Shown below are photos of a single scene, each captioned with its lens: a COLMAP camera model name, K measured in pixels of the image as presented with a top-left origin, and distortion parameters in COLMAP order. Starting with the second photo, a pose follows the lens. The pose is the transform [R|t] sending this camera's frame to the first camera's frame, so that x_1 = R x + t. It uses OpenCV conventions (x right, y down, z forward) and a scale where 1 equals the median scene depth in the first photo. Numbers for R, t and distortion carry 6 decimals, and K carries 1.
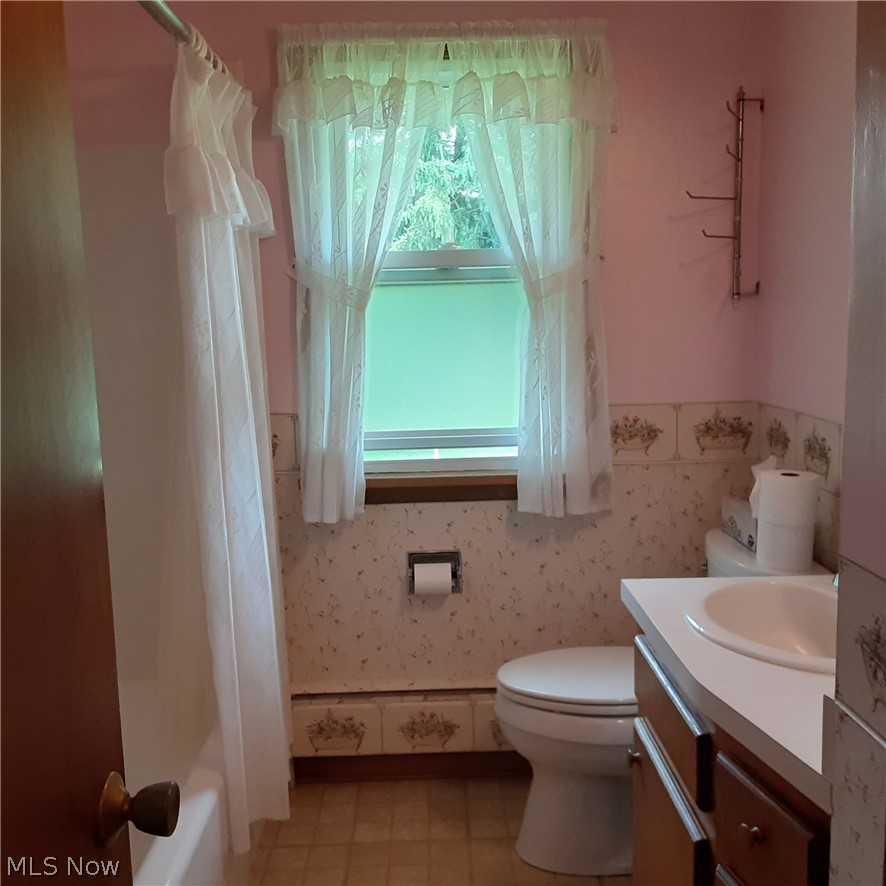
lens RADIAL K [[950.9, 0, 444.0], [0, 950.9, 443.6], [0, 0, 1]] dist [0.049012, 0.000000]
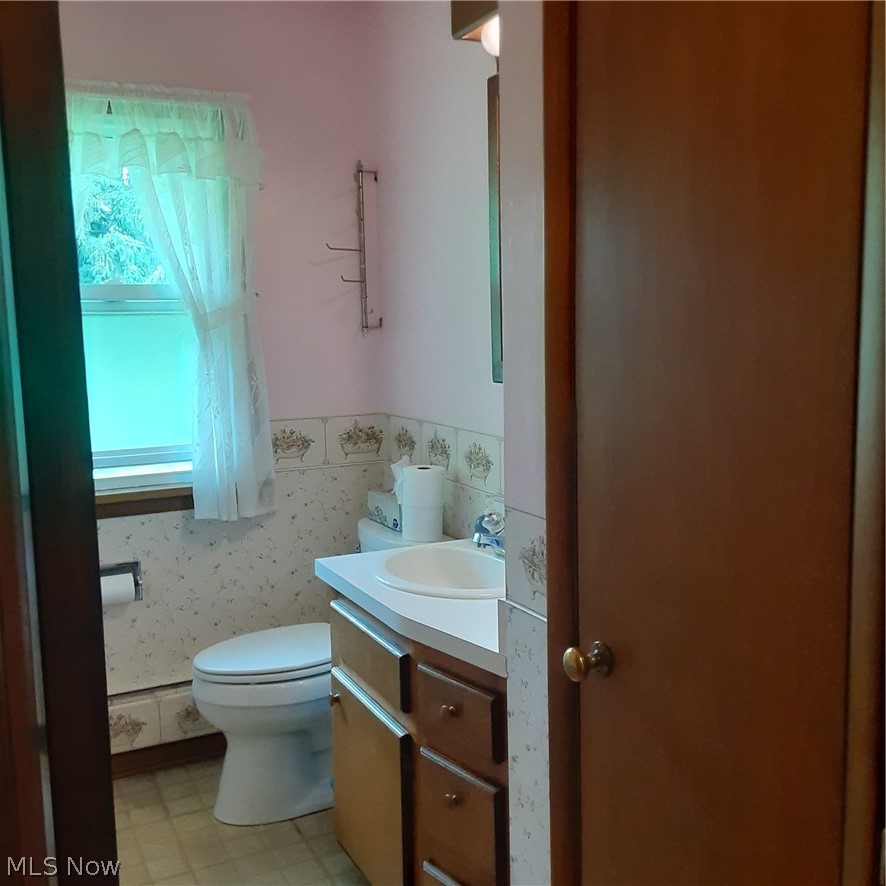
lens RADIAL K [[950.9, 0, 442.0], [0, 950.9, 442.4], [0, 0, 1]] dist [0.049012, 0.000000]
pose [[0.902060, -0.051289, 0.428553, -0.143478], [0.061164, 0.998084, -0.009294, 0.010190], [-0.427256, 0.034596, 0.903469, -0.149178]]
